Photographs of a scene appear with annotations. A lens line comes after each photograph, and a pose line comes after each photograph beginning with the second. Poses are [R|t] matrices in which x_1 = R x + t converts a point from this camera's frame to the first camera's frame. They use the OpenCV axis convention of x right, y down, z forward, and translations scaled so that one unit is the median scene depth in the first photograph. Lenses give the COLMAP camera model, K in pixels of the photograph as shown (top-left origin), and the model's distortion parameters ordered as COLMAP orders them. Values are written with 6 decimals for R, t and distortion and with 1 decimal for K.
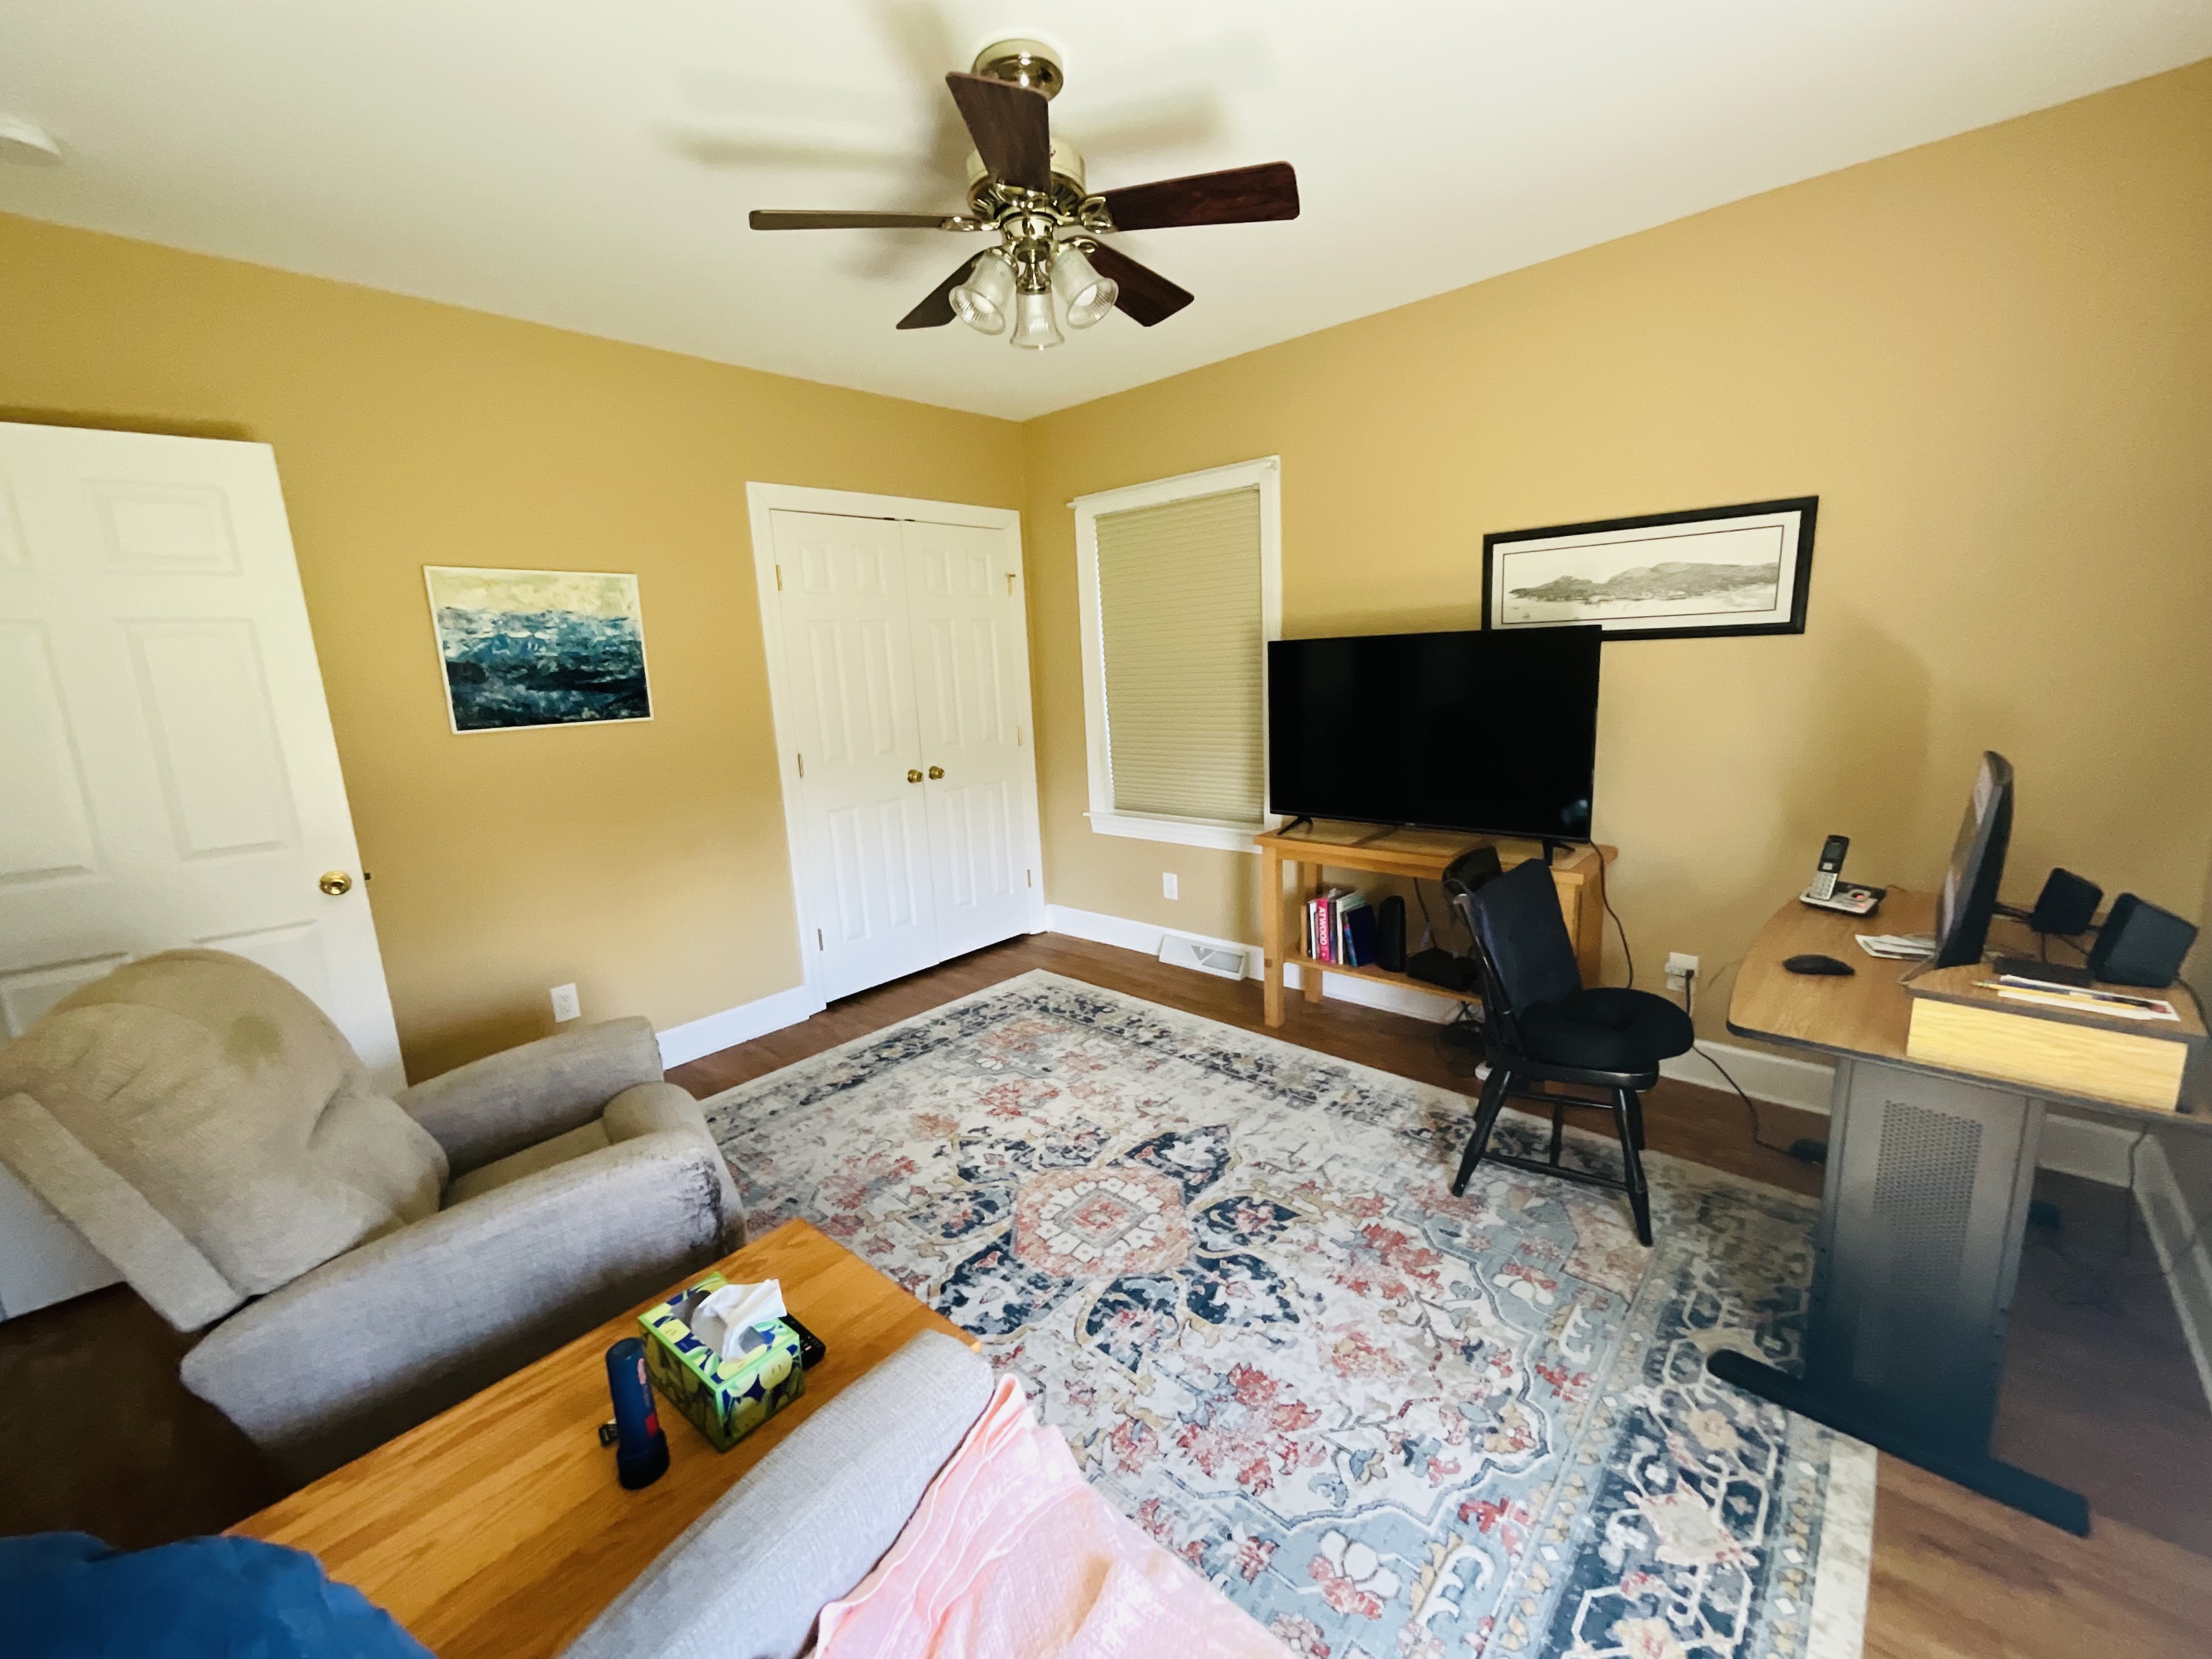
lens RADIAL K [[895.6, 0, 1107.0], [0, 895.6, 827.9], [0, 0, 1]] dist [-0.001627, -0.000751]
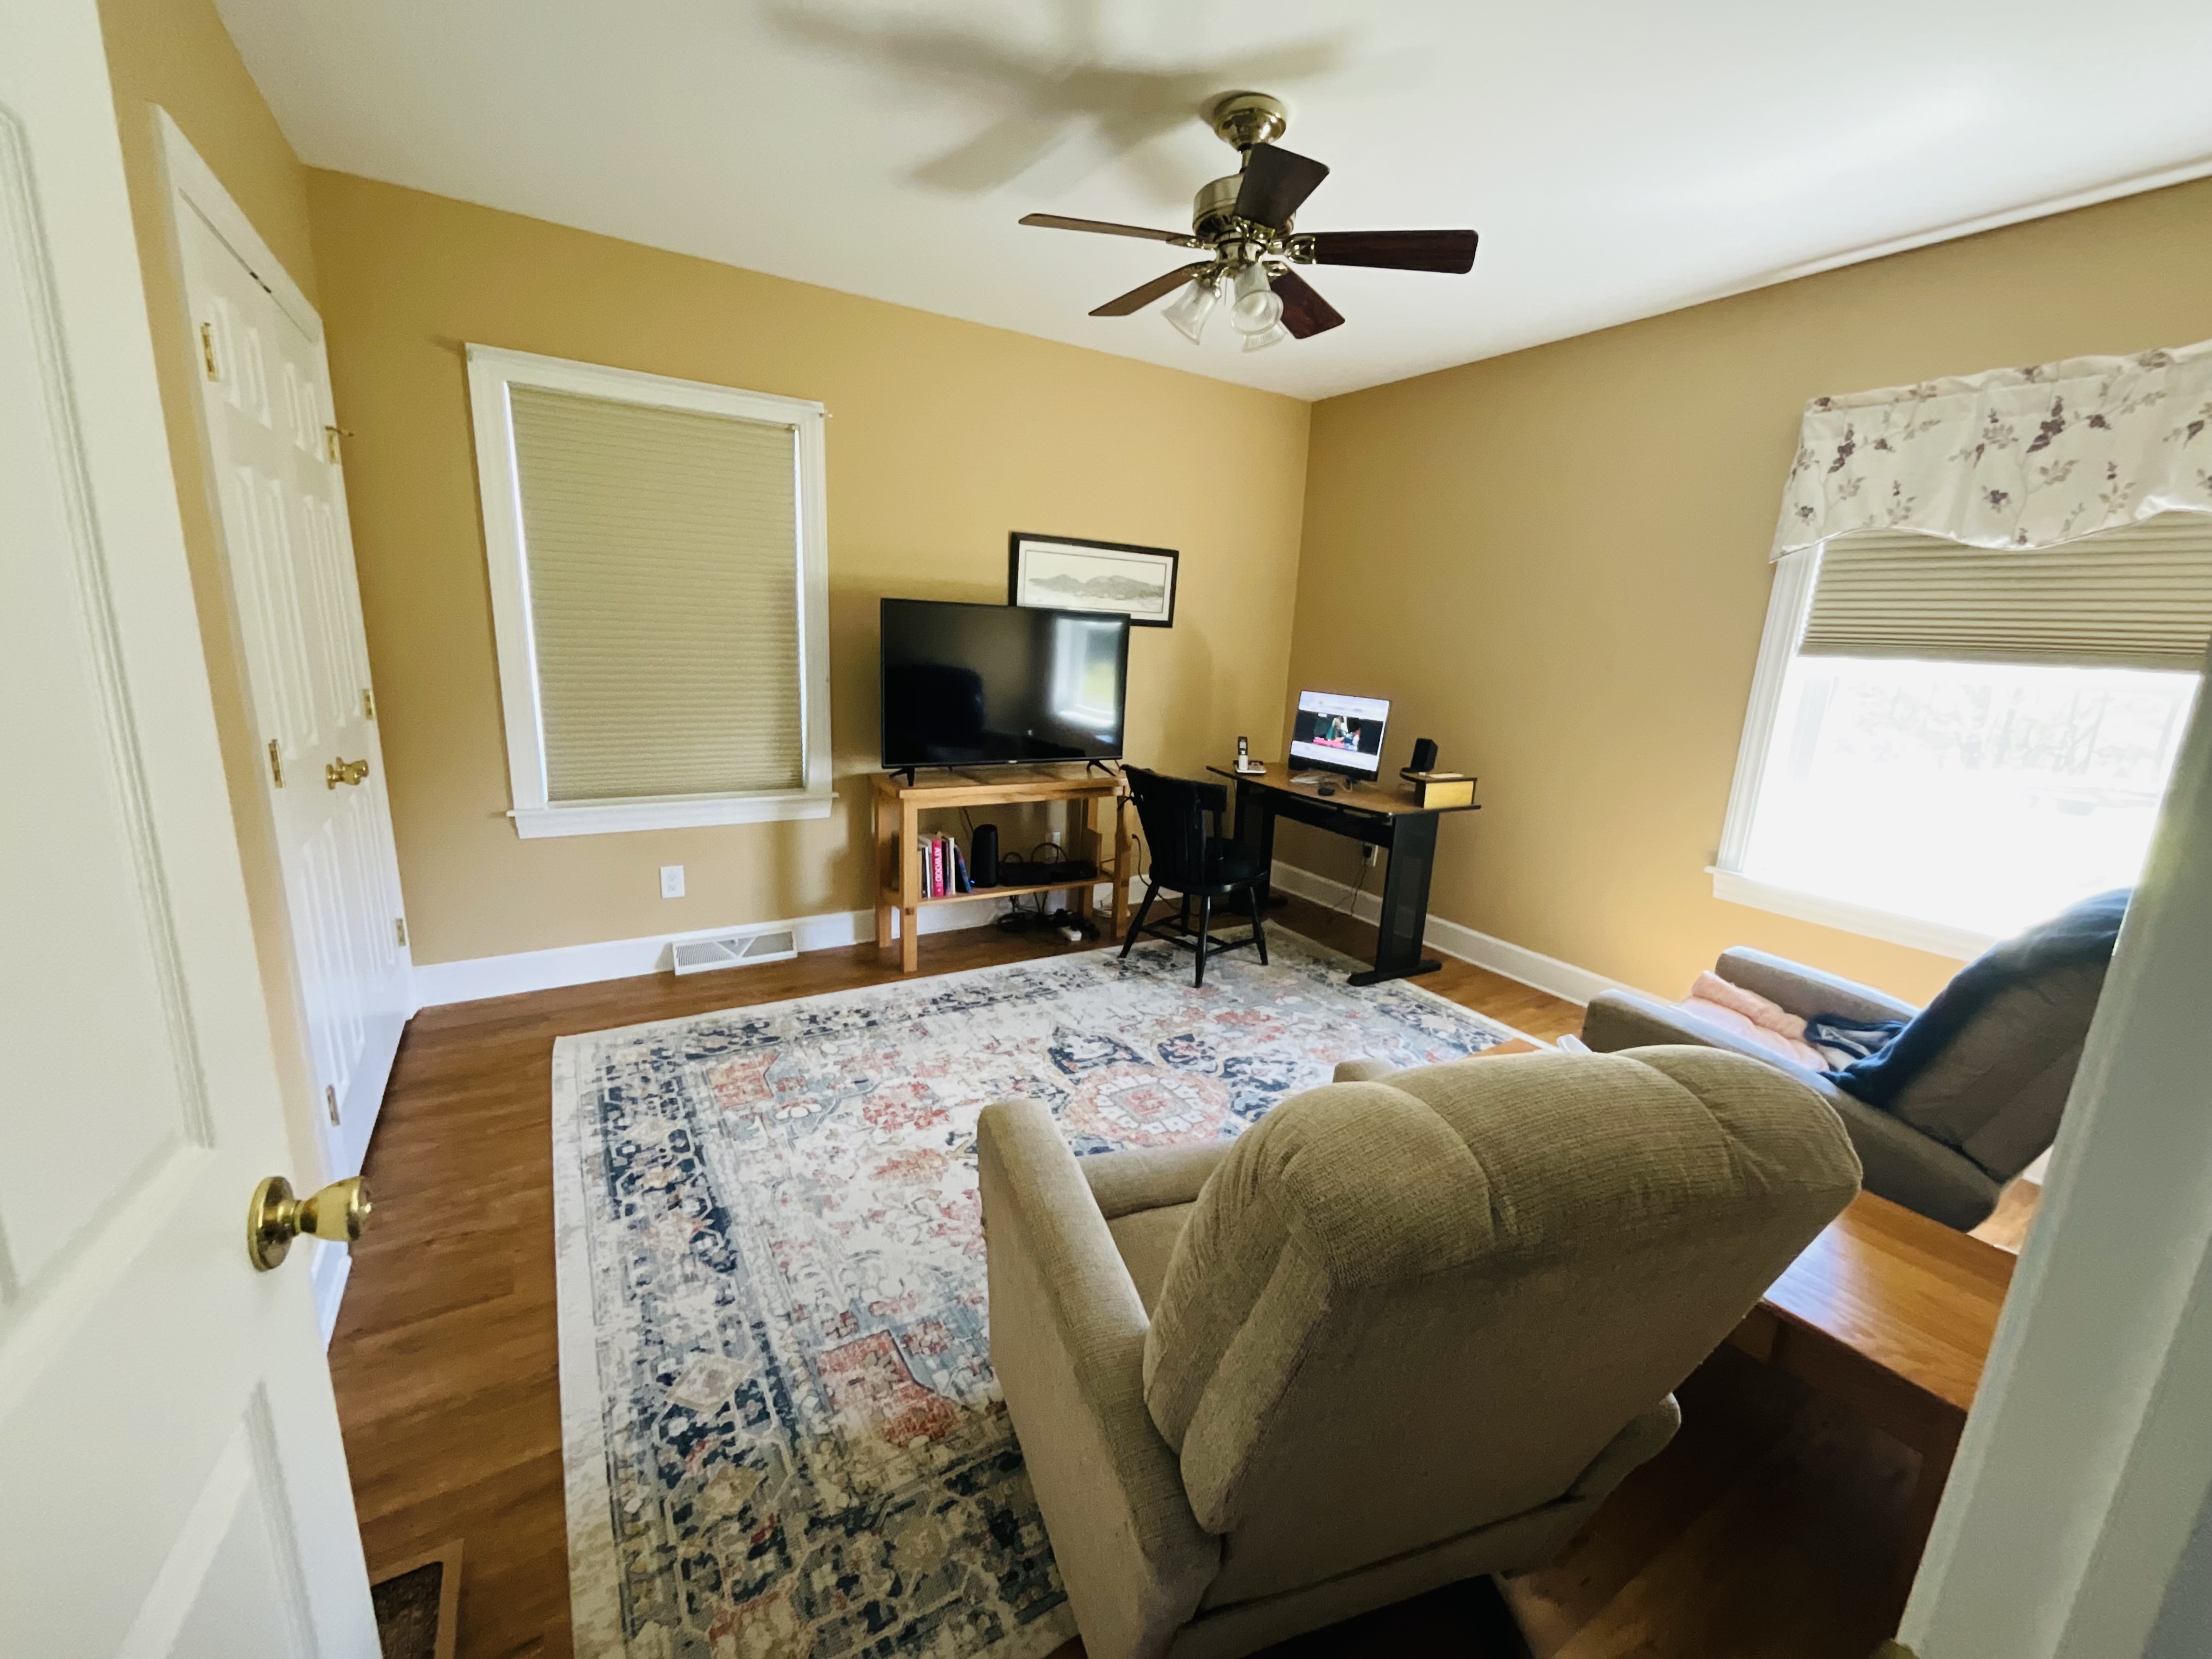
lens RADIAL K [[895.6, 0, 1106.5], [0, 895.6, 830.8], [0, 0, 1]] dist [-0.001627, -0.000751]
pose [[0.280076, -0.154485, 0.947466, -0.818622], [0.122609, 0.984640, 0.124302, -0.047998], [-0.952116, 0.081354, 0.294715, 0.524093]]
